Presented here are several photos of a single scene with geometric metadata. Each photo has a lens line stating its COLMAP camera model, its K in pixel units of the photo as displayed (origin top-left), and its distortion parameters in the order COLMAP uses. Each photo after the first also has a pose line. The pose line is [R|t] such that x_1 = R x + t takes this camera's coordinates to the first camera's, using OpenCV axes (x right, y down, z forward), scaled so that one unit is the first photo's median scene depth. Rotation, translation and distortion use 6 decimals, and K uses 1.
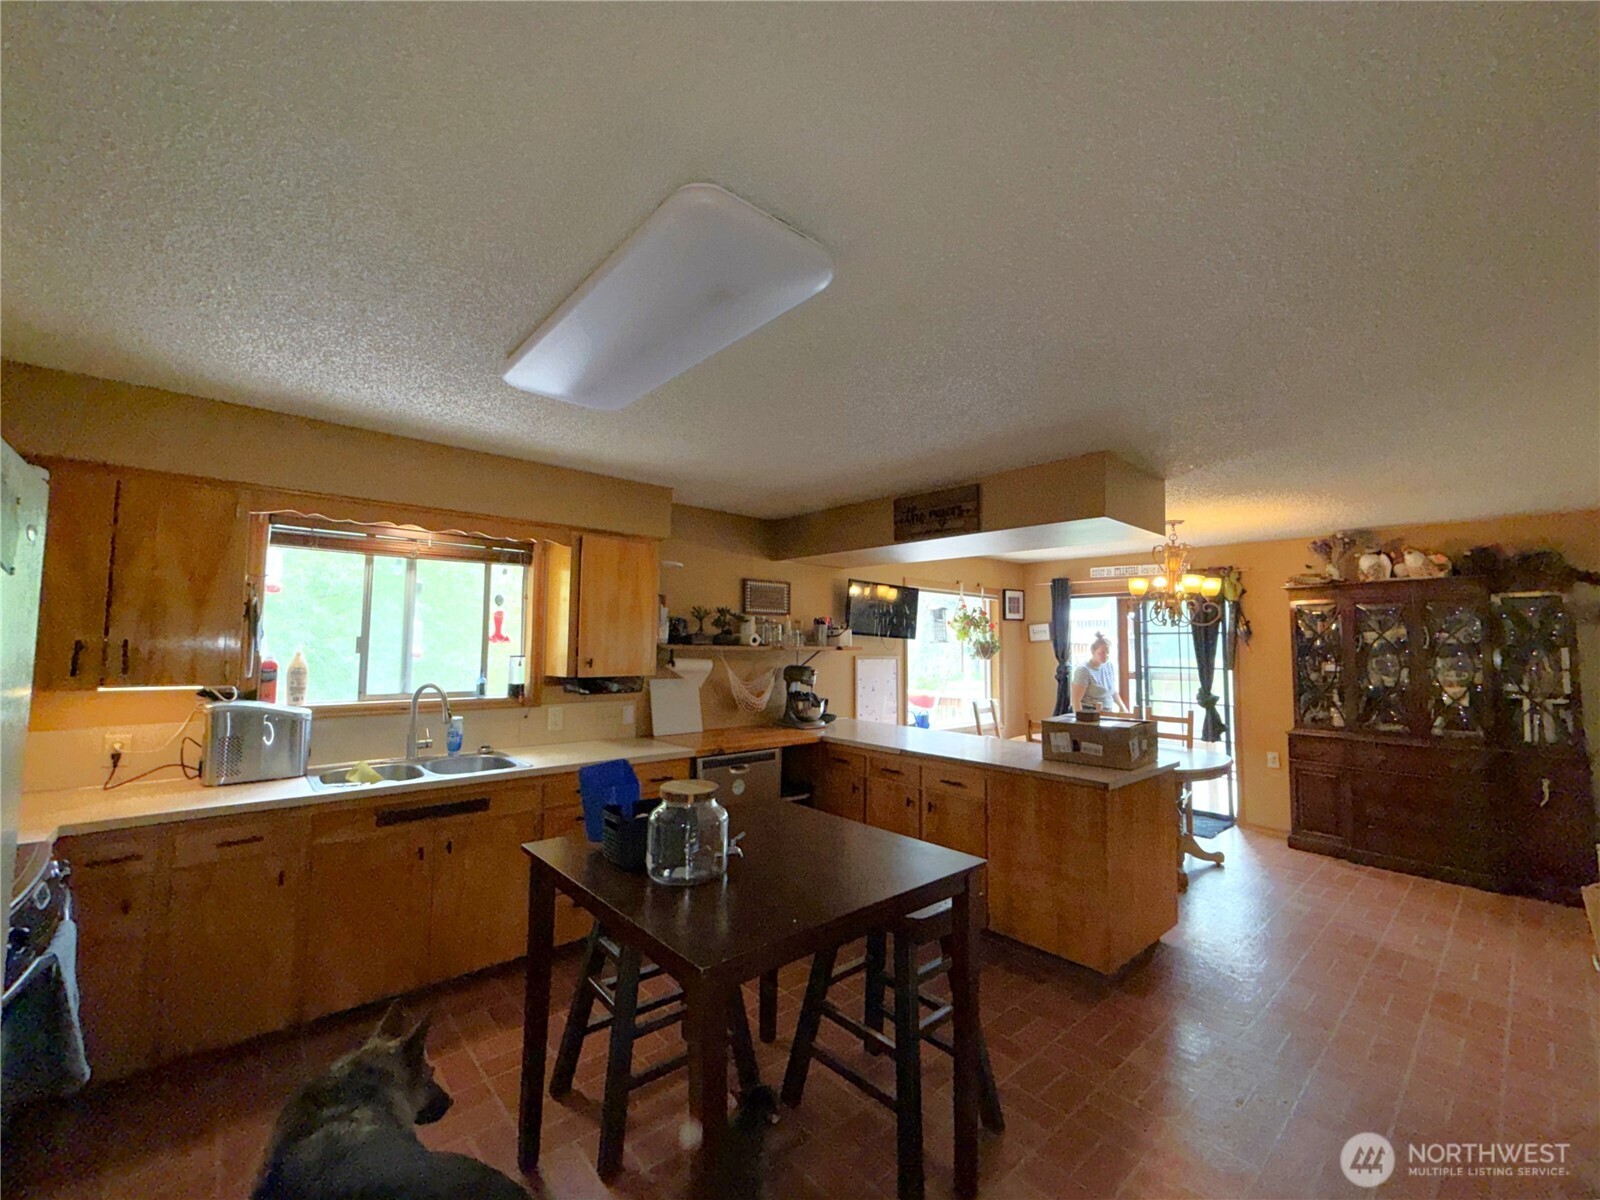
lens RADIAL K [[640.2, 0, 801.0], [0, 640.2, 606.4], [0, 0, 1]] dist [-0.001012, 0.000190]
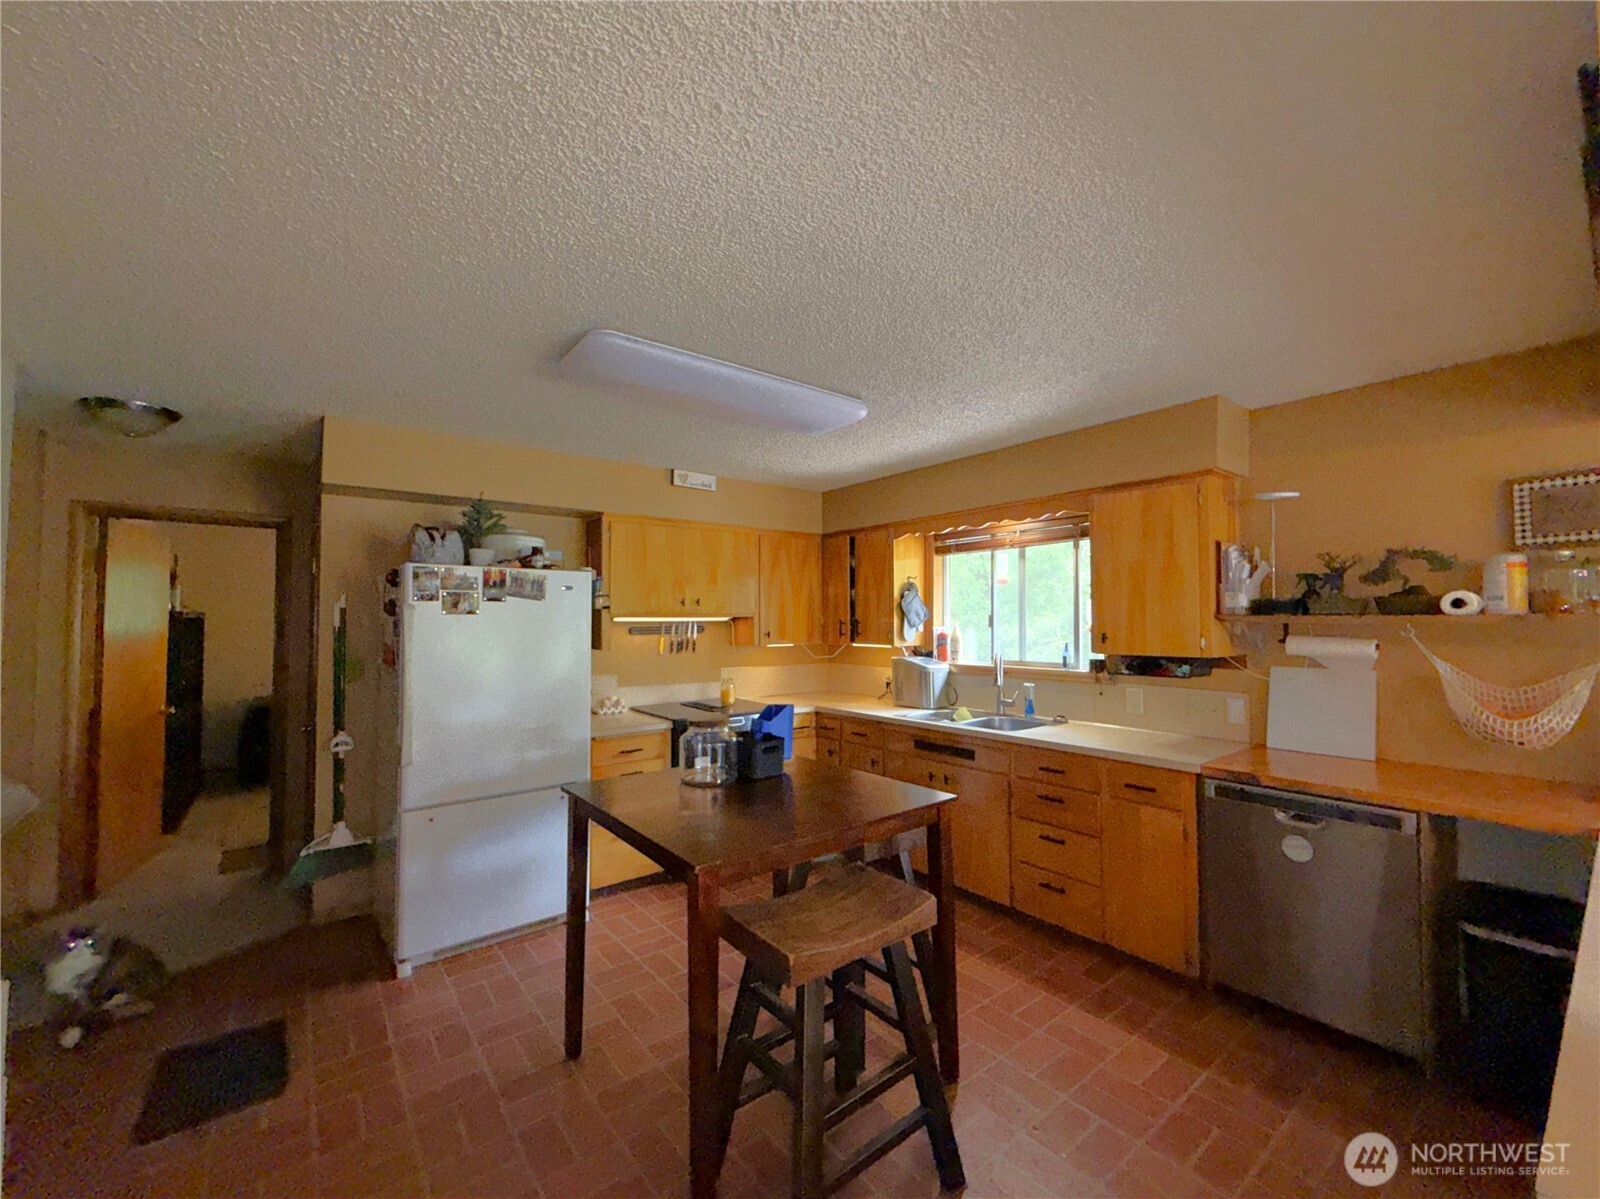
lens RADIAL K [[640.2, 0, 800.1], [0, 640.2, 601.5], [0, 0, 1]] dist [-0.001012, 0.000190]
pose [[-0.049898, -0.042584, -0.997846, 0.565525], [0.062478, 0.997001, -0.045673, 0.050541], [0.996798, -0.064623, -0.047088, 0.607164]]
